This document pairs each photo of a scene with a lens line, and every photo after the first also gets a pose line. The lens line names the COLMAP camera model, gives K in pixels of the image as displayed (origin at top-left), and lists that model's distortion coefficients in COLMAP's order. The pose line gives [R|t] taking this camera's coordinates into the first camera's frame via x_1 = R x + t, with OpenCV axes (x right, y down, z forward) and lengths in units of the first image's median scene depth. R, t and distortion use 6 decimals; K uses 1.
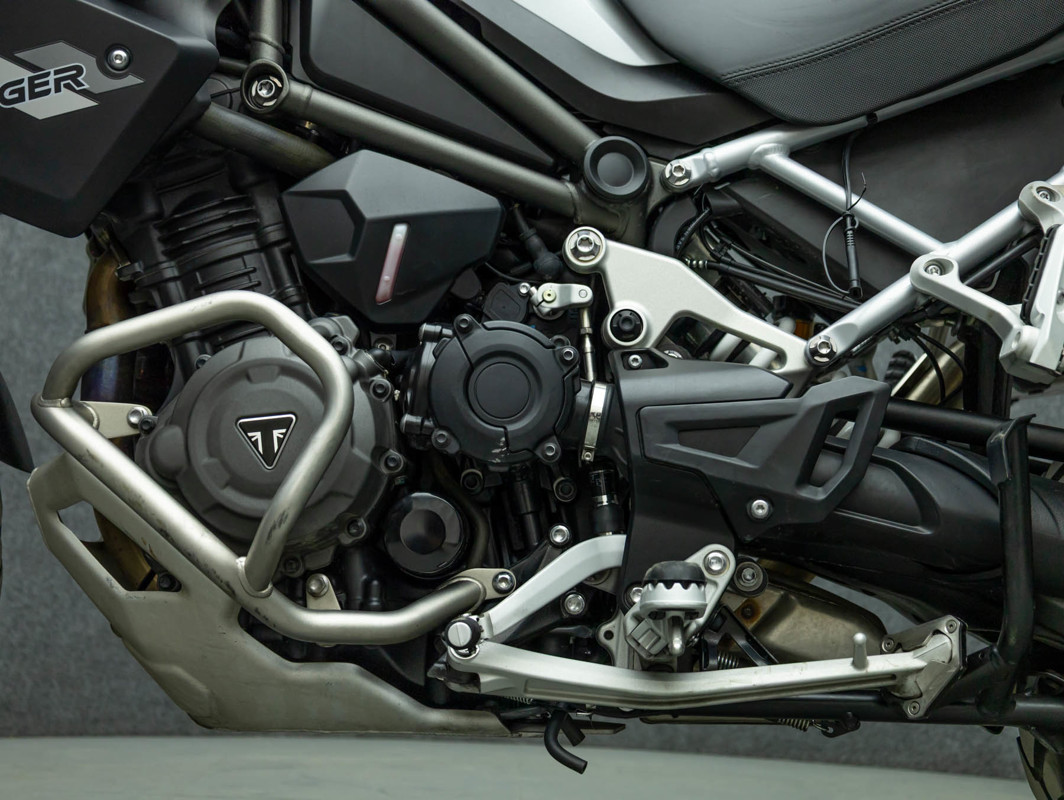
lens RADIAL K [[1608.6, 0, 542.3], [0, 1608.6, 355.3], [0, 0, 1]] dist [0.041236, 0.000000]
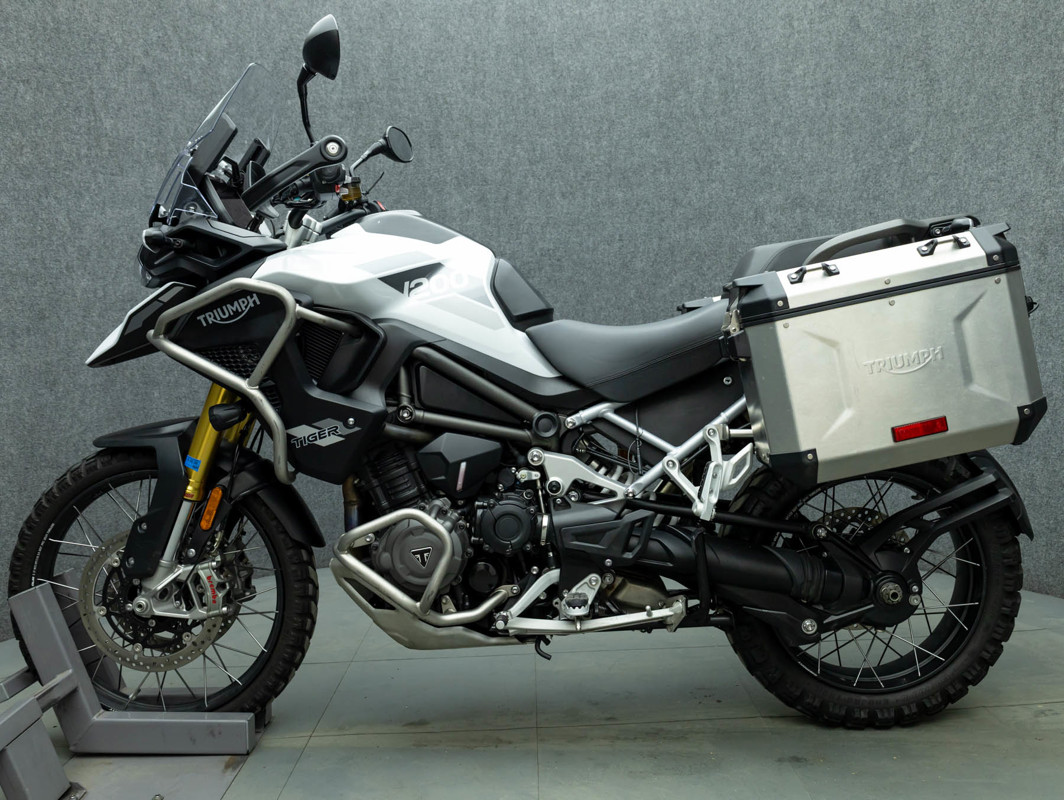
lens RADIAL K [[948.8, 0, 542.2], [0, 948.8, 400.7], [0, 0, 1]] dist [-0.015405, -0.012405]
pose [[0.996606, -0.082122, 0.005616, 0.037396], [0.080100, 0.983258, 0.163670, -0.417872], [-0.018963, -0.162665, 0.986499, -0.482964]]
